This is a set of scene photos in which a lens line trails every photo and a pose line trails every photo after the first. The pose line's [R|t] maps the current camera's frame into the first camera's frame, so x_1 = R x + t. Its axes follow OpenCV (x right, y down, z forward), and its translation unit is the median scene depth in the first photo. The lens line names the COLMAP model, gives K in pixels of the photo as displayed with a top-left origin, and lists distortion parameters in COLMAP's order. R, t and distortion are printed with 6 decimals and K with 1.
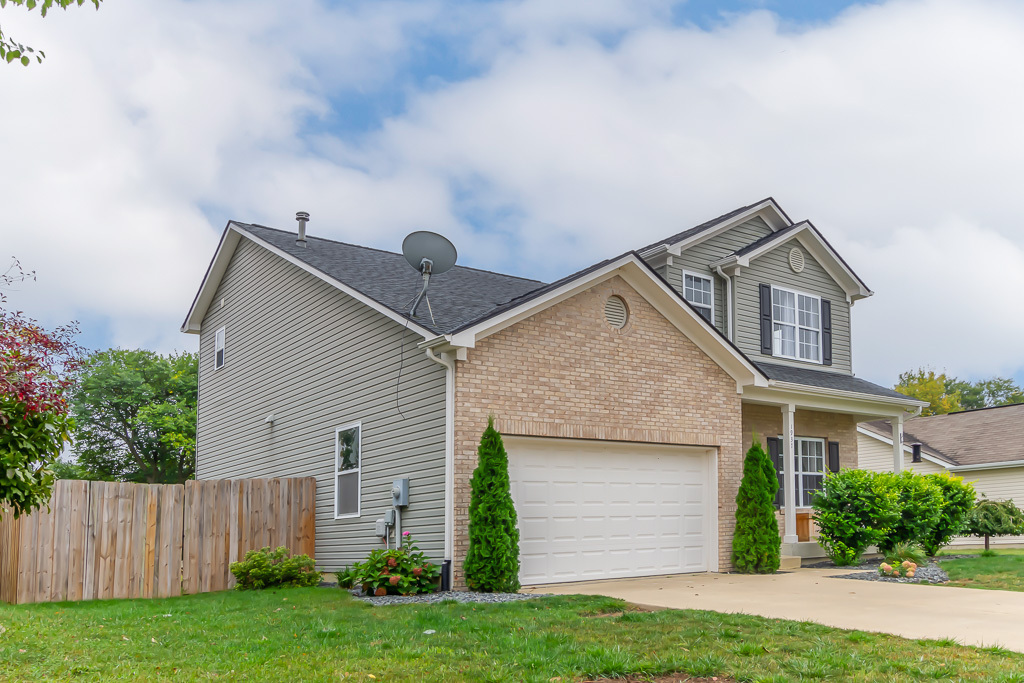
lens RADIAL K [[802.4, 0, 512.1], [0, 802.4, 286.5], [0, 0, 1]] dist [-0.003453, -0.001096]
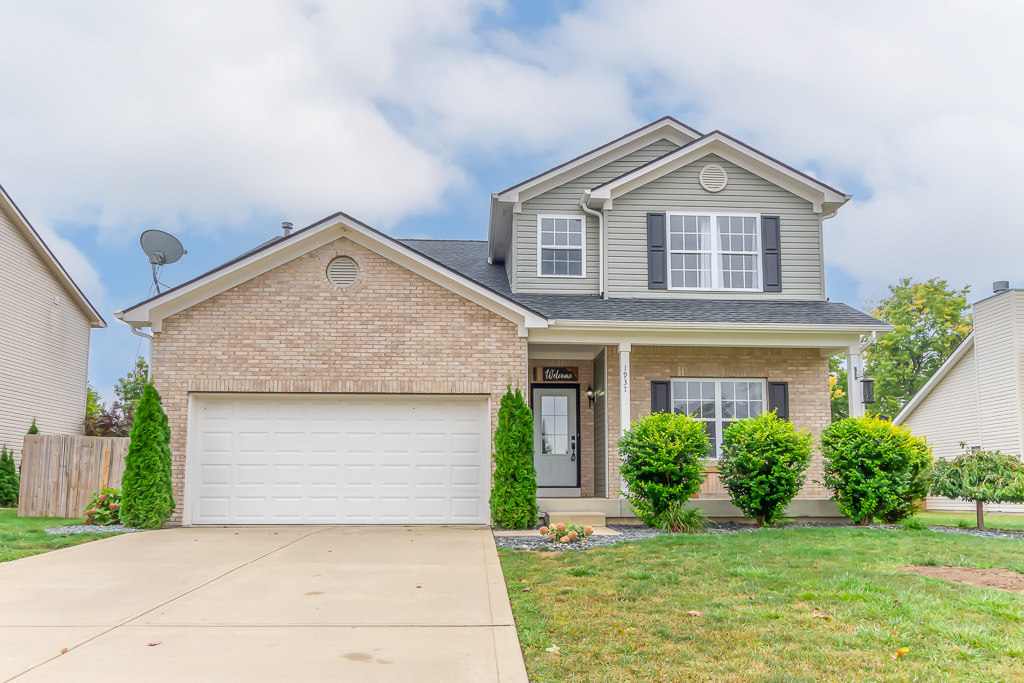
lens RADIAL K [[692.8, 0, 530.2], [0, 692.8, 254.6], [0, 0, 1]] dist [-0.009278, -0.006001]
pose [[0.840709, -0.147909, -0.520895, 0.775679], [0.136894, 0.988778, -0.059822, 0.092940], [0.523897, -0.021014, 0.851522, 0.331585]]
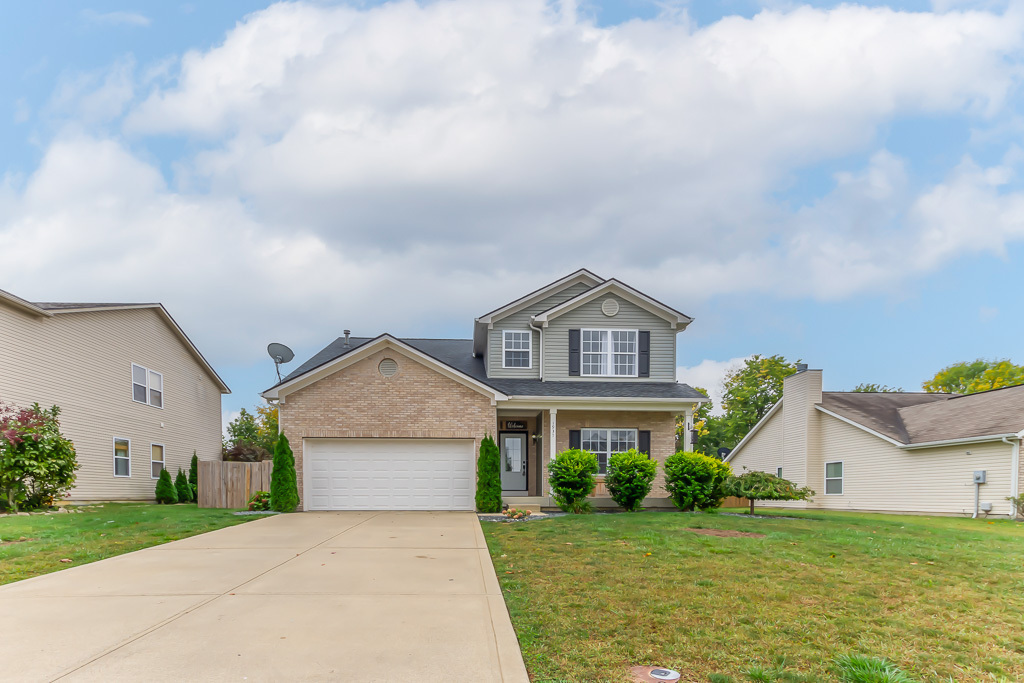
lens RADIAL K [[474.1, 0, 495.2], [0, 474.1, 391.3], [0, 0, 1]] dist [0.000067, 0.000050]
pose [[0.833887, -0.088414, -0.544808, 0.862593], [0.138575, 0.989007, 0.051602, 0.059286], [0.534256, -0.118527, 0.836972, 0.213693]]
